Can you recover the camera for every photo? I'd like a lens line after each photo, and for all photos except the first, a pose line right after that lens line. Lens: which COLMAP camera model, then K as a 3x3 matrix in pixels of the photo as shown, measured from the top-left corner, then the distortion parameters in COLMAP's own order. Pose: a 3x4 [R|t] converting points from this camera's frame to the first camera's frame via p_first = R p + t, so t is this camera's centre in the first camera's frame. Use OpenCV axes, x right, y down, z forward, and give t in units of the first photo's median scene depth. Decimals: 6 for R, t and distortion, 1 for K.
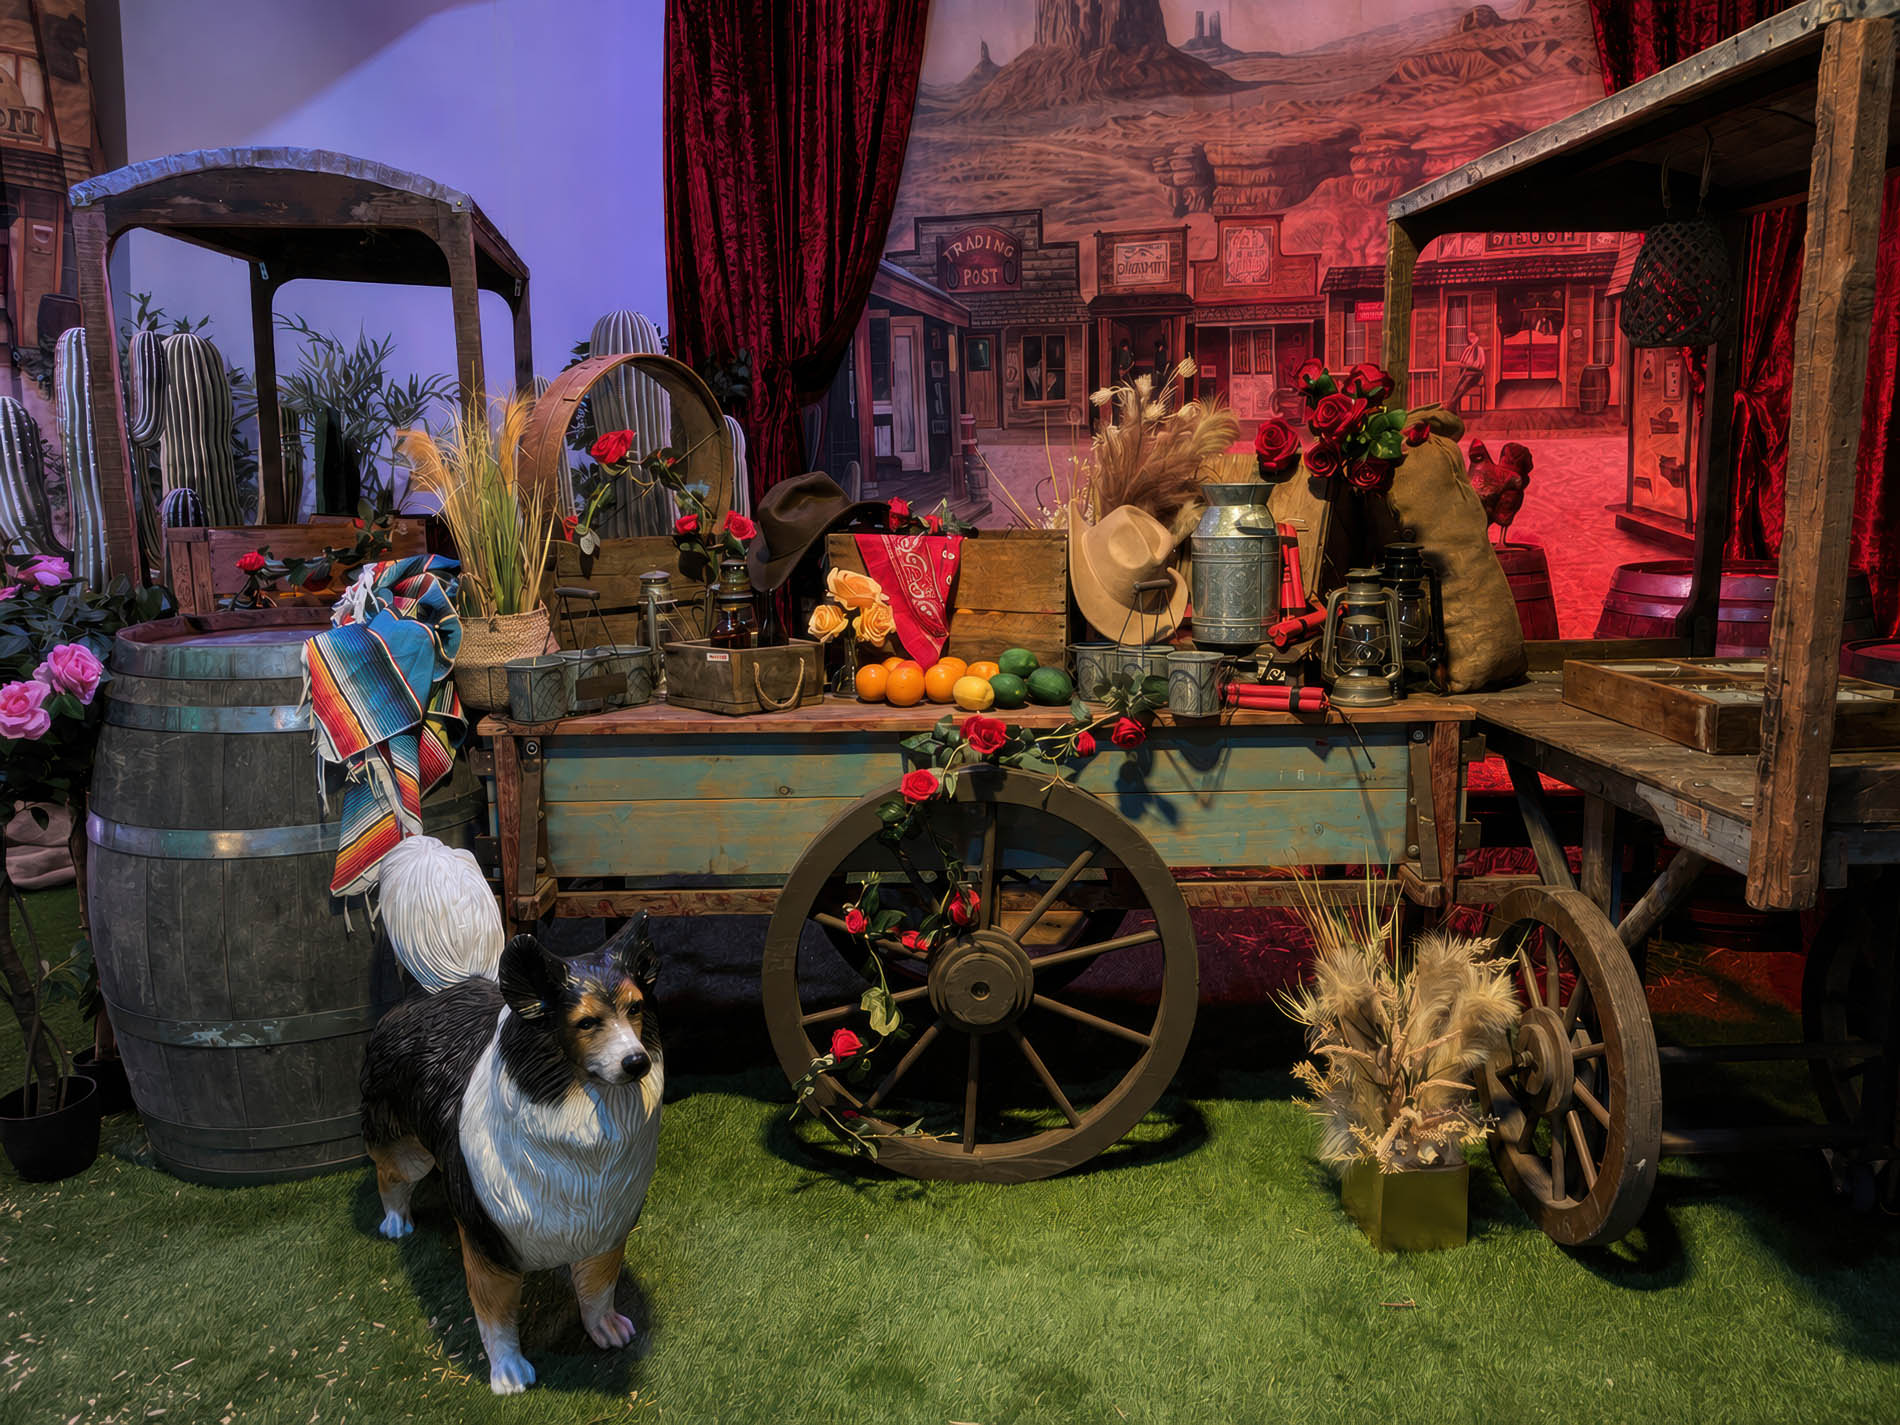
lens RADIAL K [[1463.5, 0, 950.0], [0, 1463.5, 712.5], [0, 0, 1]] dist [0.086385, -0.131939]
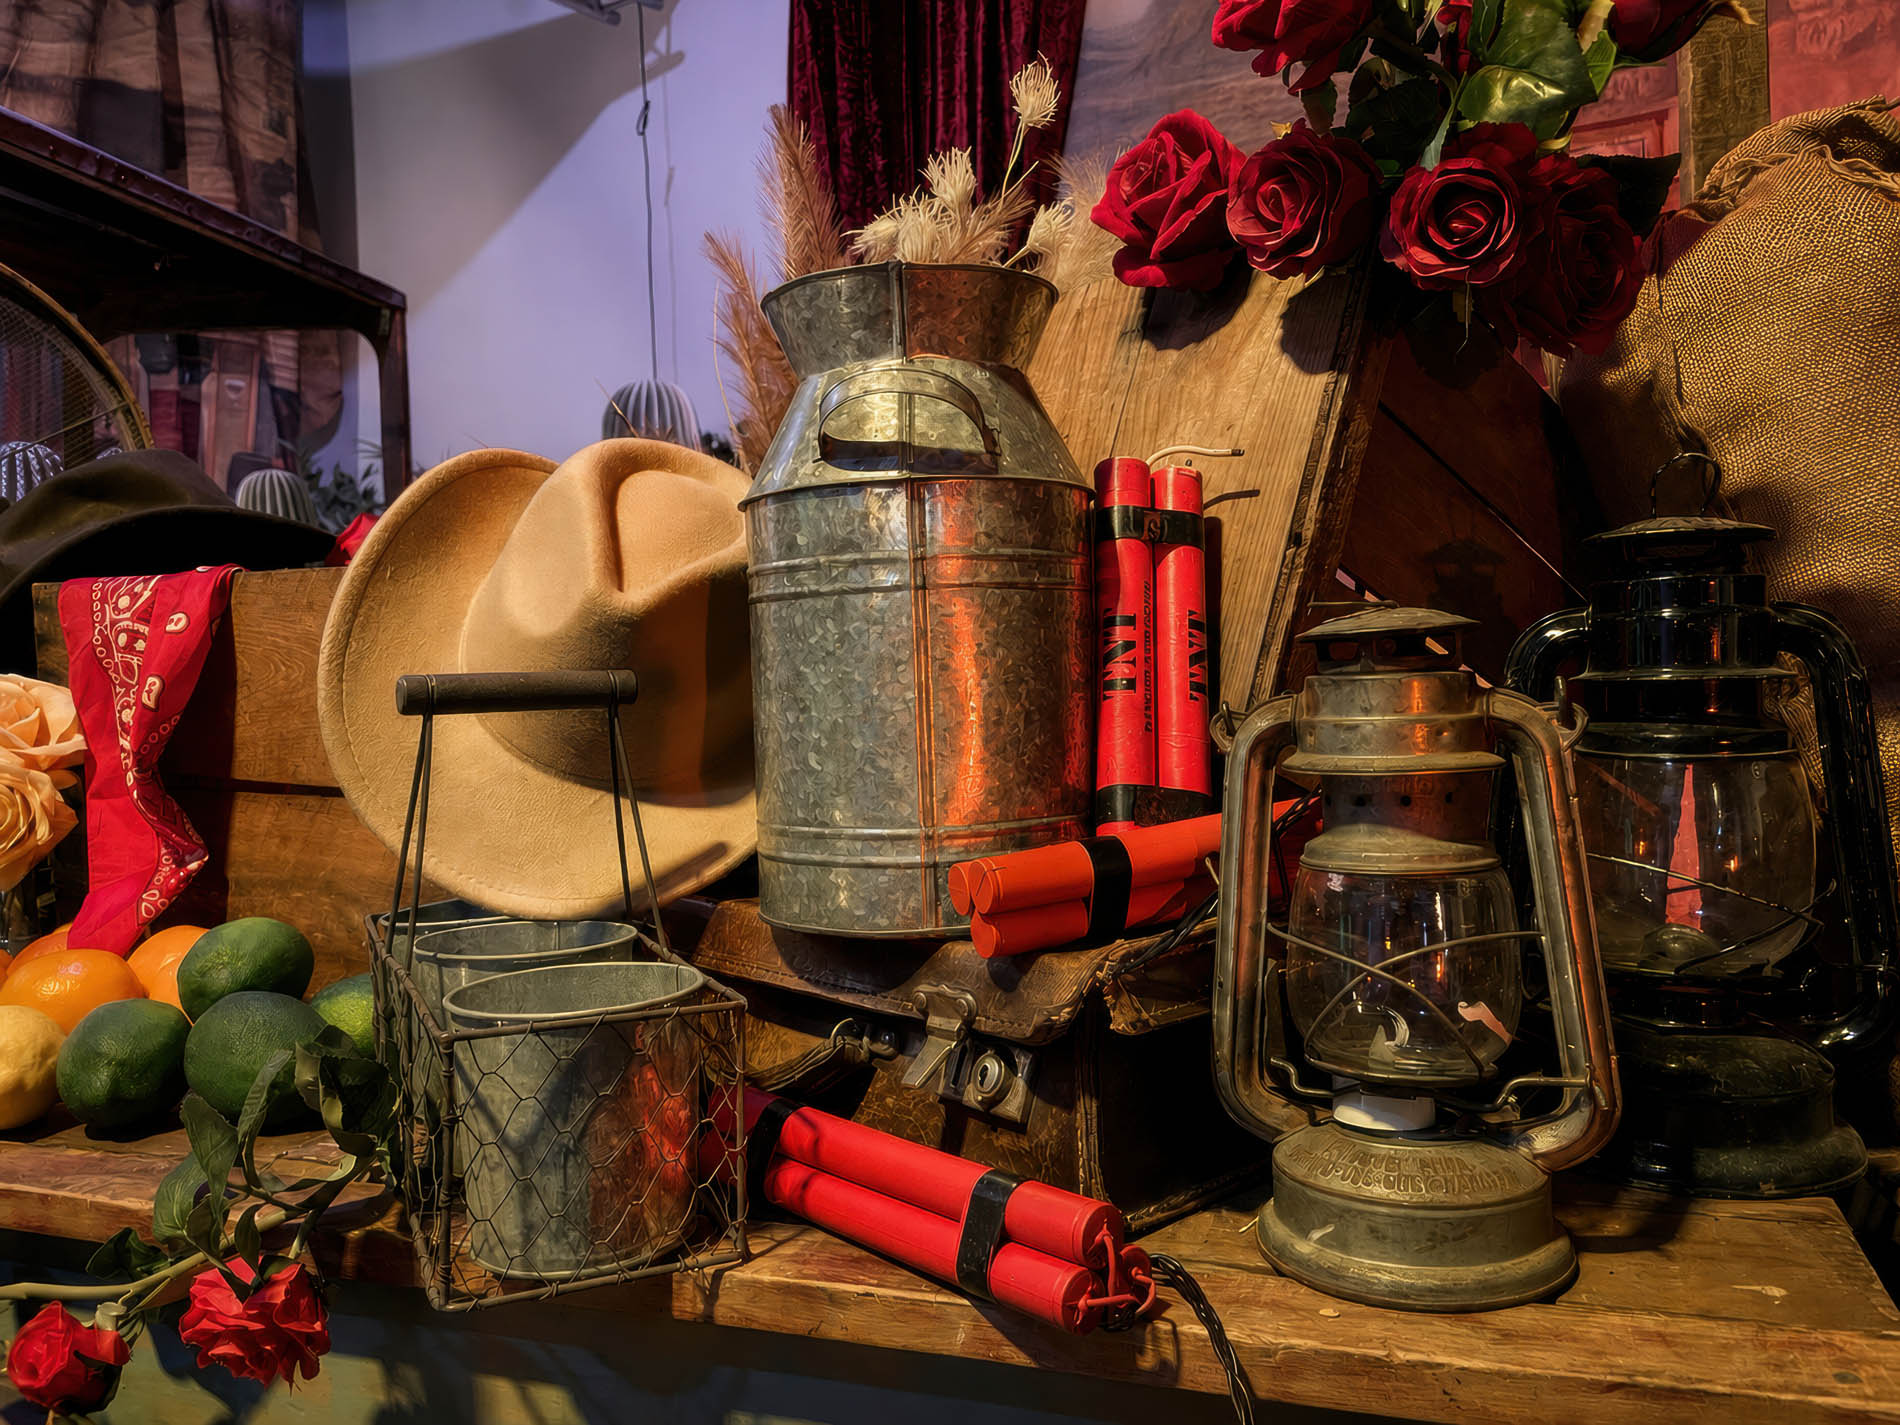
lens RADIAL K [[1463.5, 0, 950.0], [0, 1463.5, 712.5], [0, 0, 1]] dist [0.086385, -0.131939]
pose [[0.942746, -0.003519, -0.333493, 0.289157], [-0.042955, 0.990334, -0.131881, -0.051523], [0.330734, 0.138655, 0.933483, 0.780615]]
